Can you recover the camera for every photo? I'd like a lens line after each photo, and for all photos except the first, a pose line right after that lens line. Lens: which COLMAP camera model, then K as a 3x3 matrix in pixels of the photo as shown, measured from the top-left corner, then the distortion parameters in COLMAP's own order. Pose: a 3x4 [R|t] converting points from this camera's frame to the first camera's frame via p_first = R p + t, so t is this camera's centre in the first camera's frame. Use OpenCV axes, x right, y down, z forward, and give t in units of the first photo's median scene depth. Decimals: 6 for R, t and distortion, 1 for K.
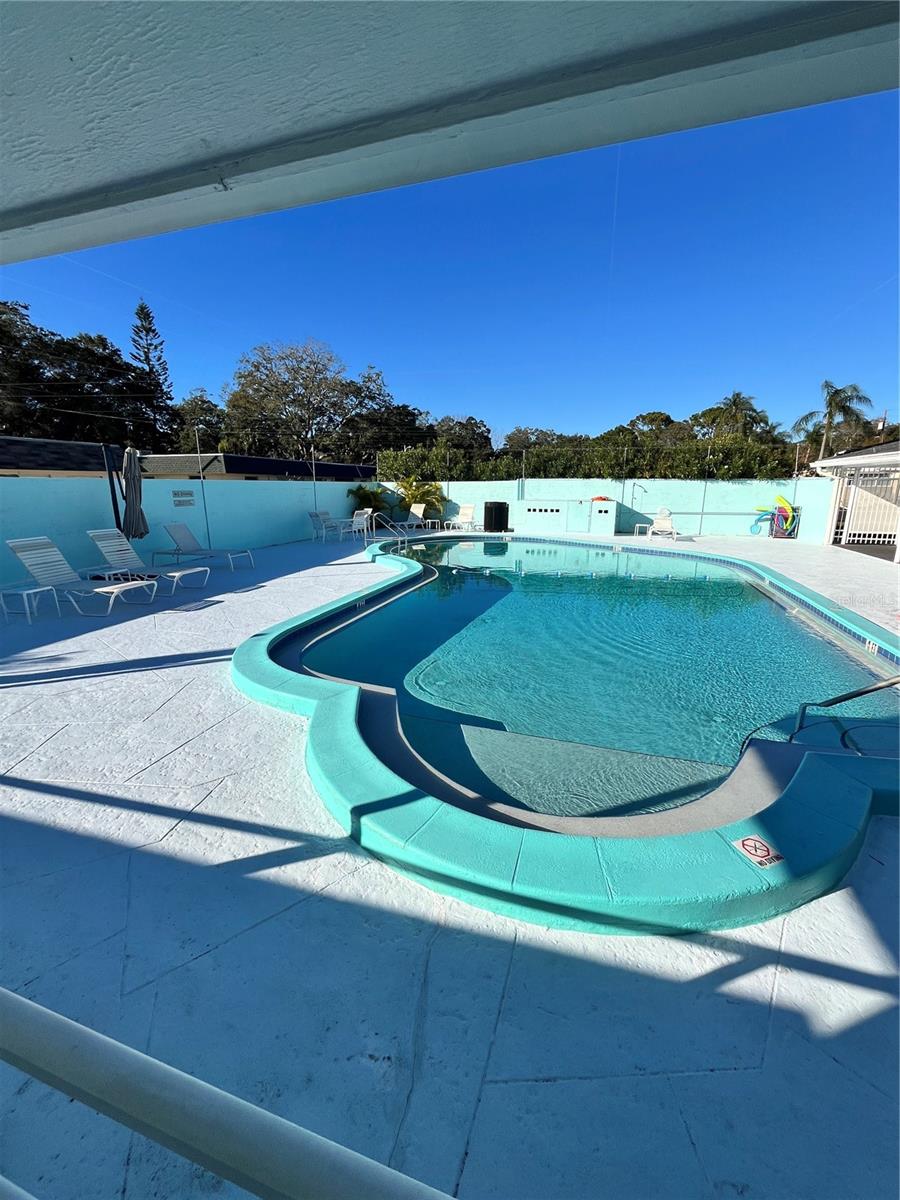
lens RADIAL K [[481.5, 0, 448.0], [0, 481.5, 598.0], [0, 0, 1]] dist [-0.002695, 0.000393]
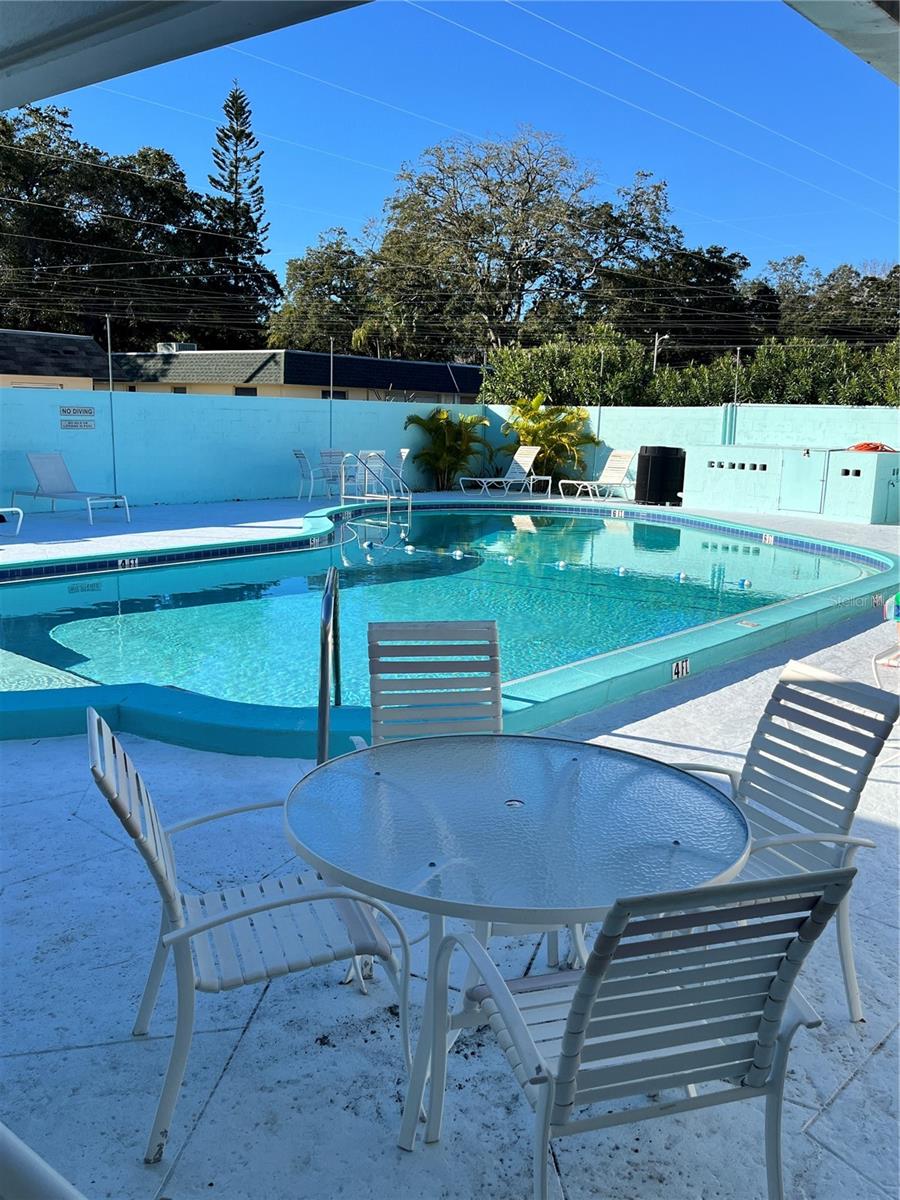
lens RADIAL K [[1039.3, 0, 460.2], [0, 1039.3, 605.7], [0, 0, 1]] dist [0.036007, -0.030589]
pose [[0.930515, 0.091183, -0.354722, 0.286408], [-0.108514, 0.993665, -0.029229, 0.023228], [0.349810, 0.065690, 0.934515, -0.096612]]
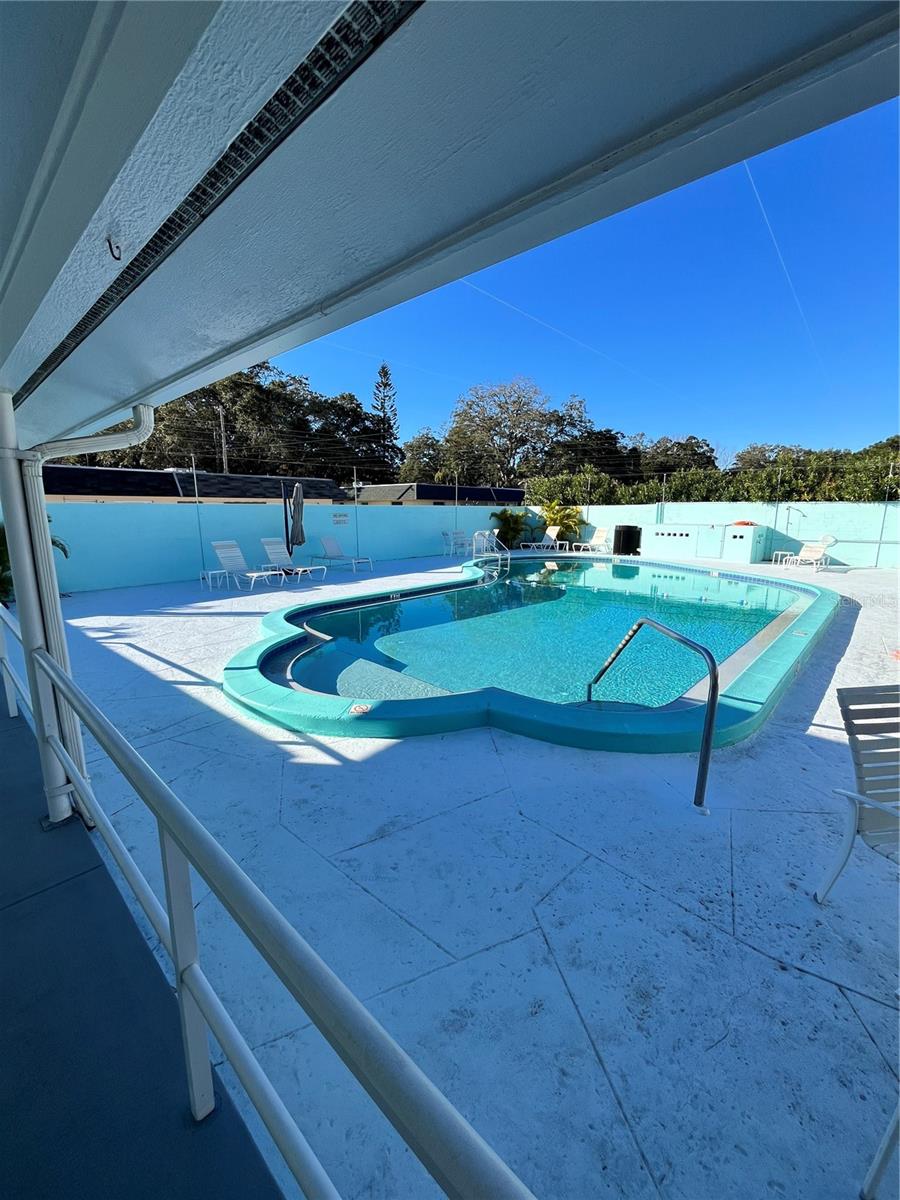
lens RADIAL K [[481.5, 0, 449.6], [0, 481.5, 596.5], [0, 0, 1]] dist [-0.002695, 0.000393]
pose [[0.909681, 0.073133, -0.408819, 0.170889], [-0.094230, 0.995046, -0.031673, 0.014038], [0.404477, 0.067336, 0.912066, -0.054312]]
